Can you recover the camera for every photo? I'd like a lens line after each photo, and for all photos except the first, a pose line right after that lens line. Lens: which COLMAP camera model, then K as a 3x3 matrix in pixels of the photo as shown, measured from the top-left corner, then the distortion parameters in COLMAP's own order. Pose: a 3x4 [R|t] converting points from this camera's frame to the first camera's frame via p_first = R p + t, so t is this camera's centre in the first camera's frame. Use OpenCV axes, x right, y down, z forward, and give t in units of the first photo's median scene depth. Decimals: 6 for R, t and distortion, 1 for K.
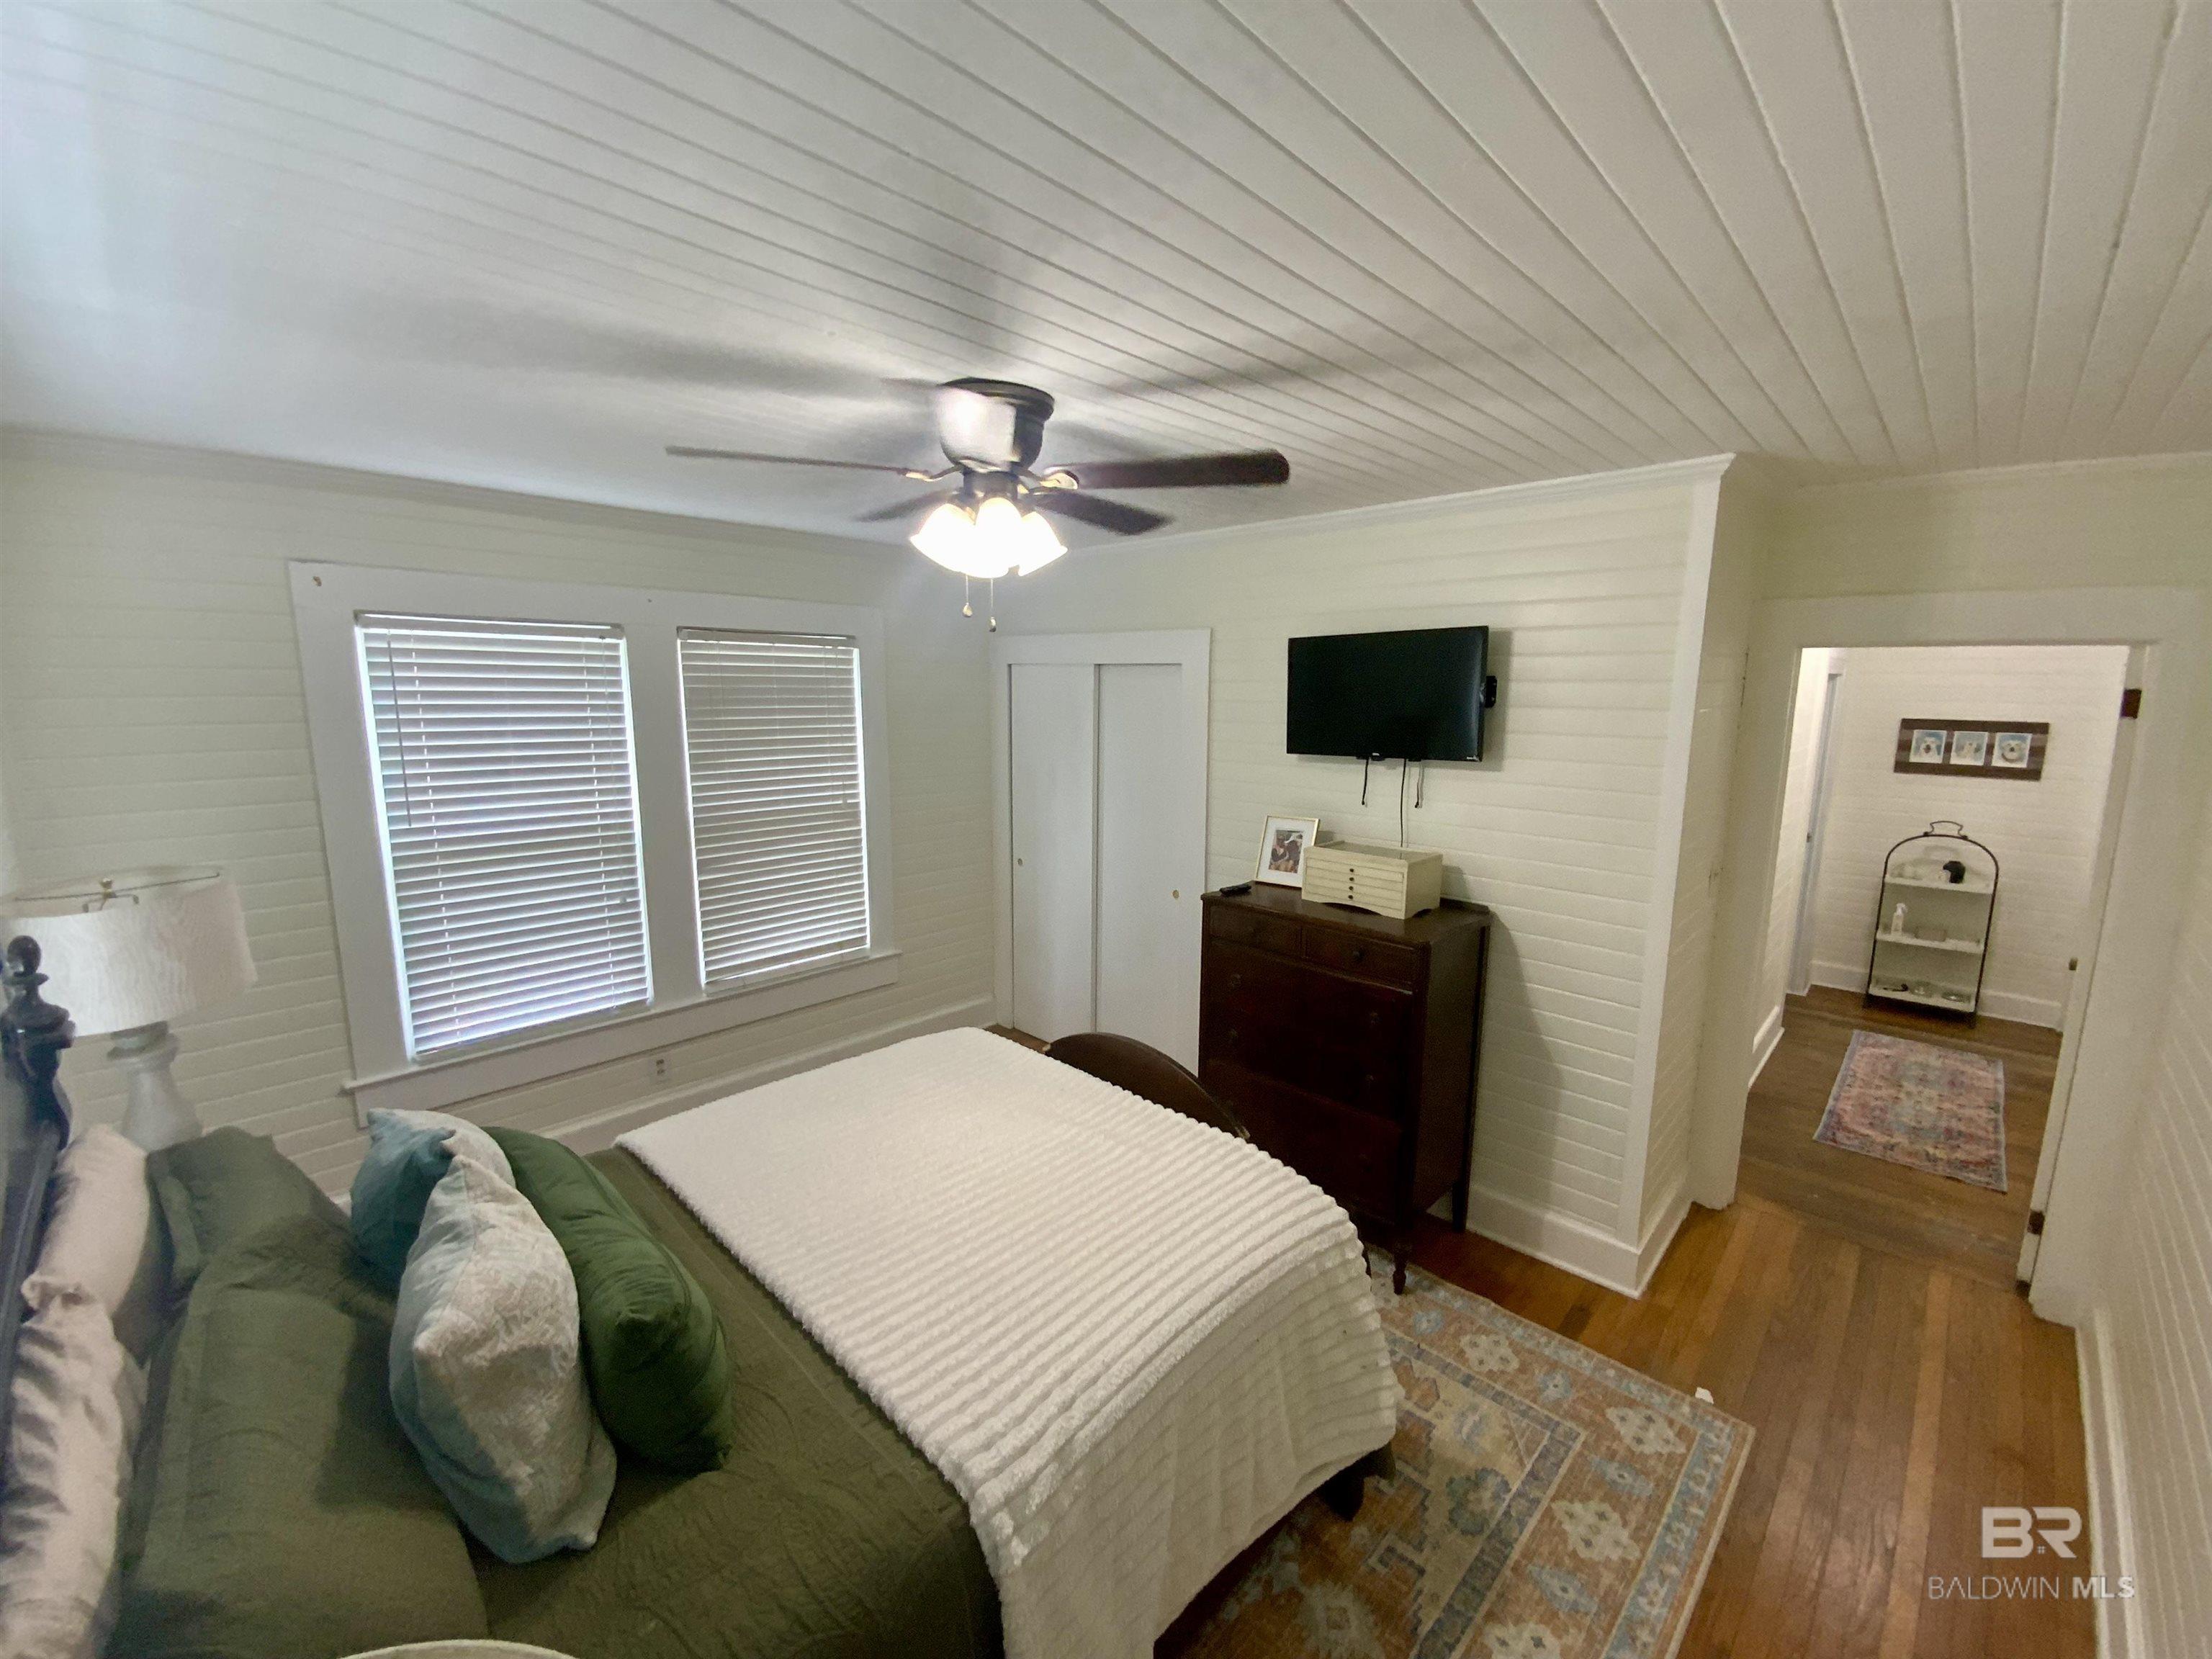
lens RADIAL K [[899.6, 0, 1126.7], [0, 899.6, 839.7], [0, 0, 1]] dist [0.002633, -0.004053]
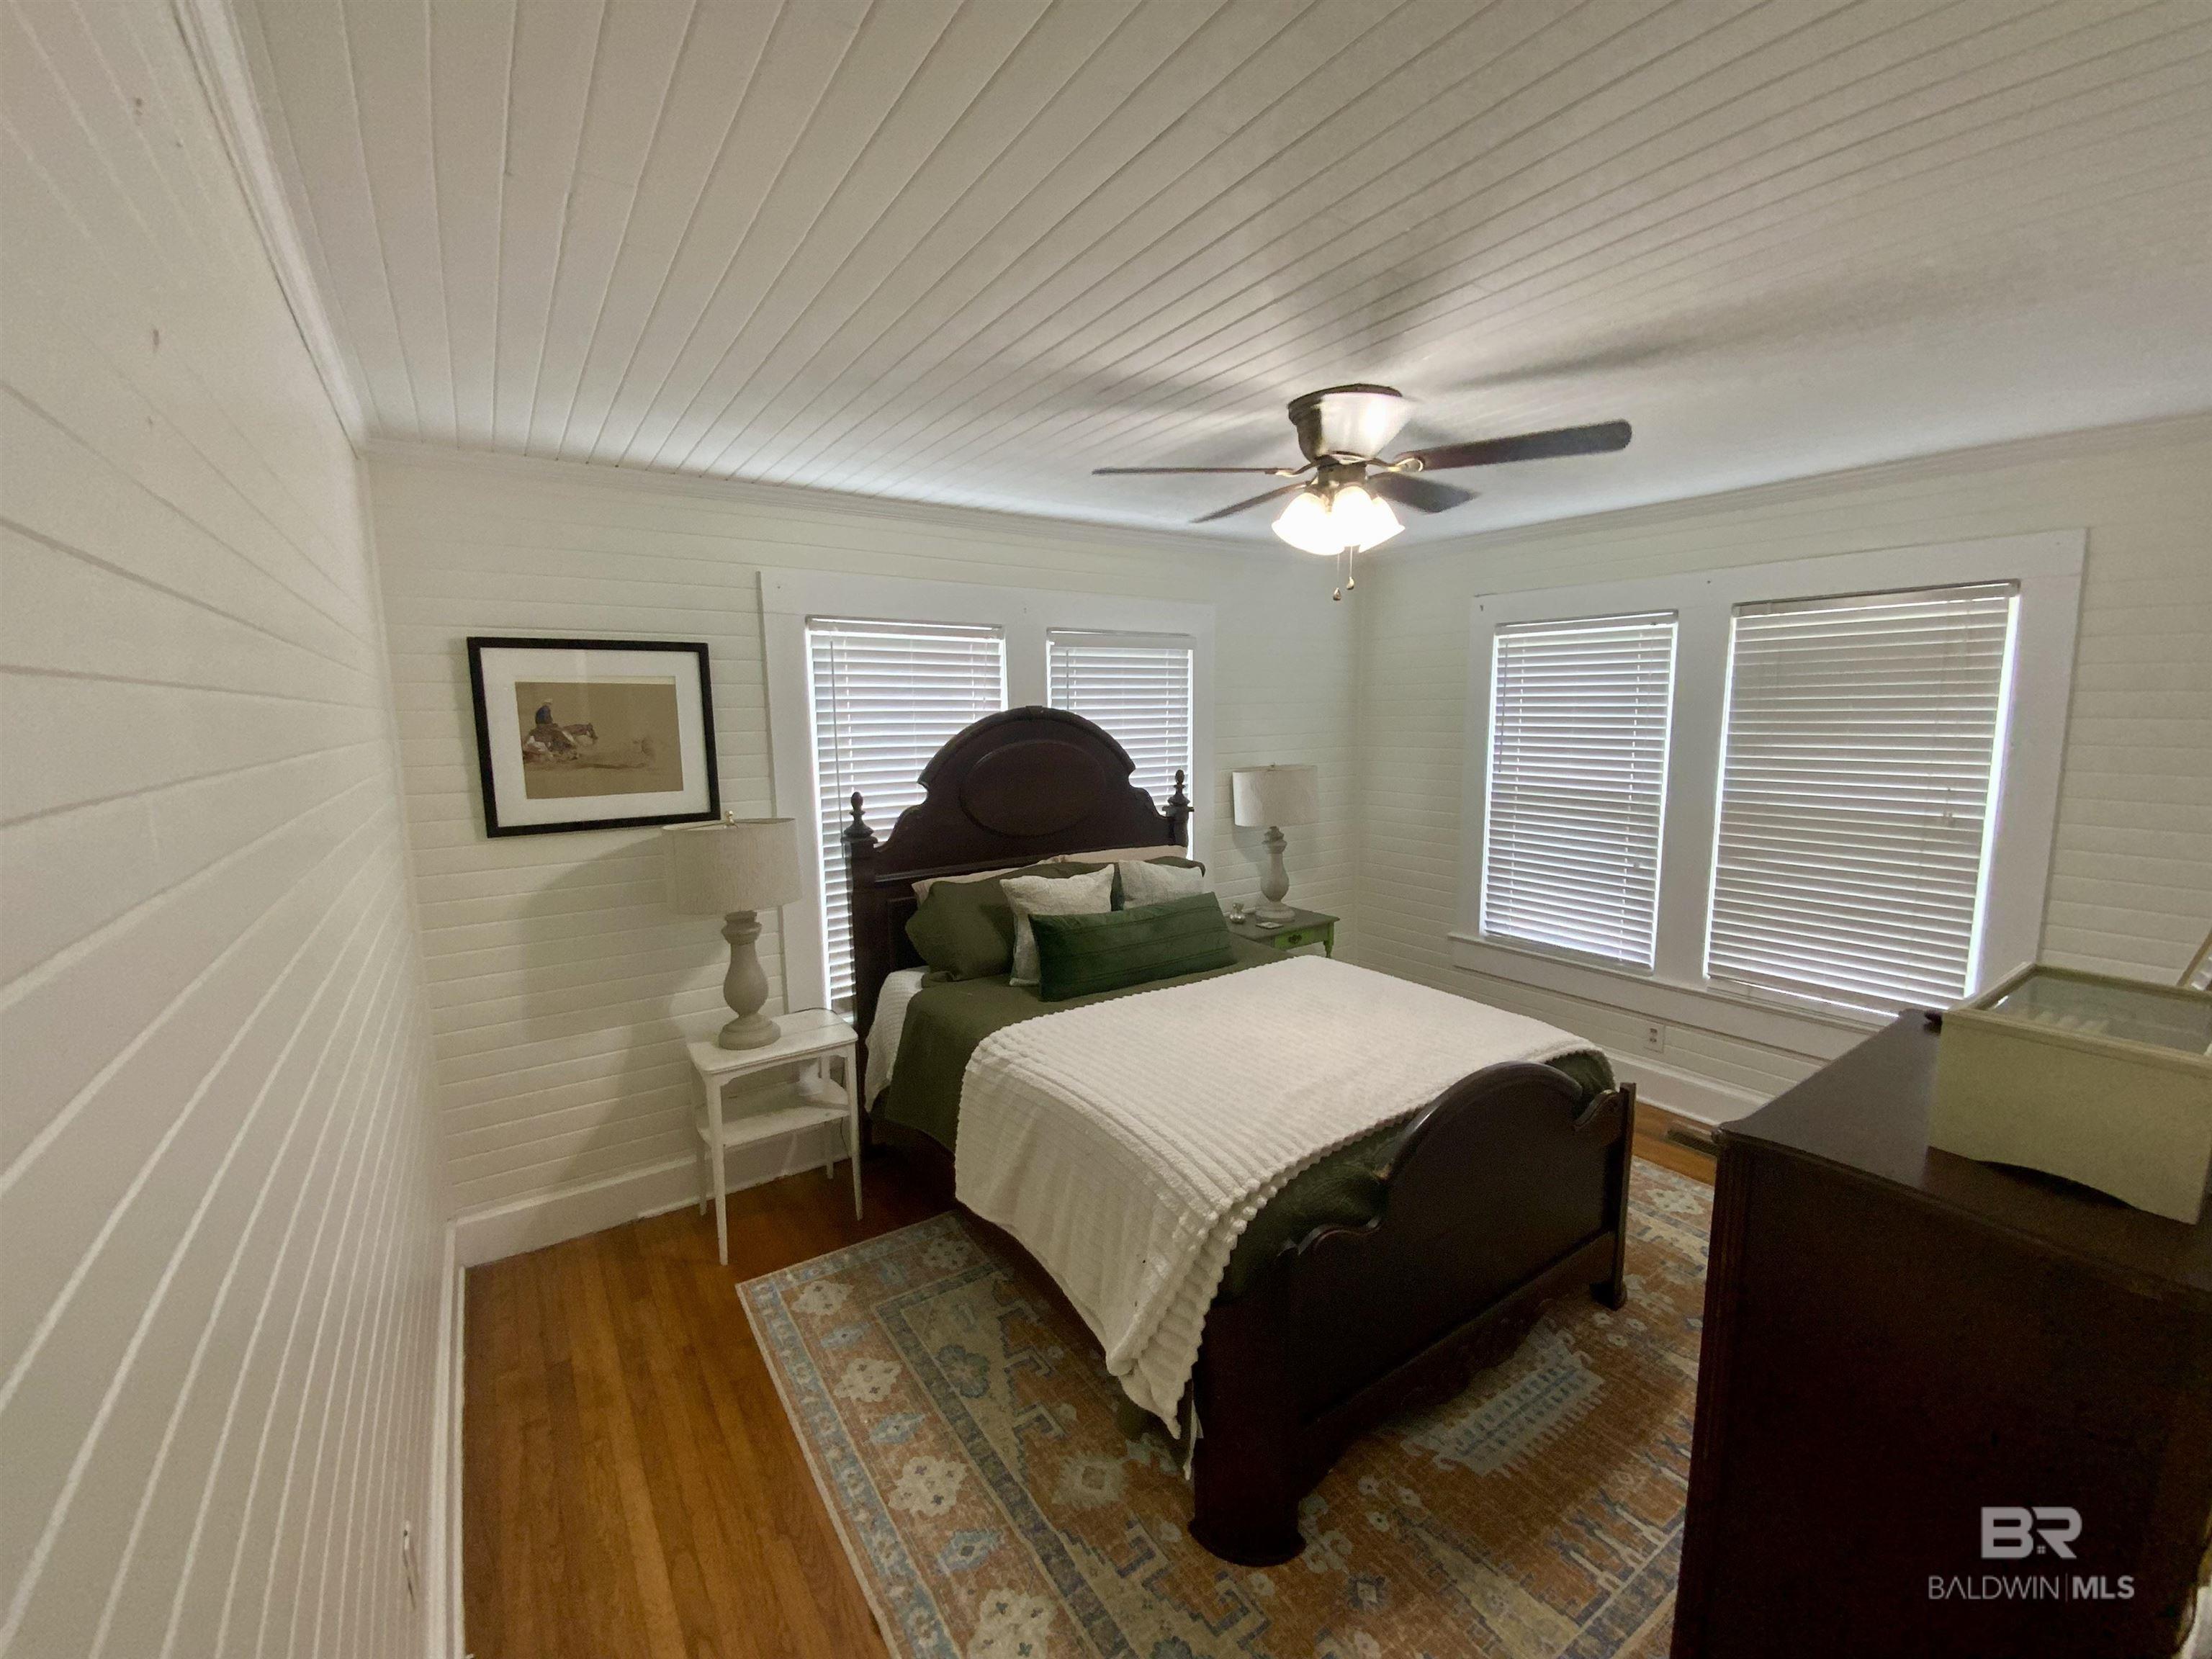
lens RADIAL K [[899.6, 0, 1115.5], [0, 899.6, 834.0], [0, 0, 1]] dist [0.002633, -0.004053]
pose [[-0.197146, 0.141373, -0.970127, 0.608966], [-0.145145, 0.974434, 0.171496, -0.064415], [0.969570, 0.174619, -0.171586, 0.569292]]
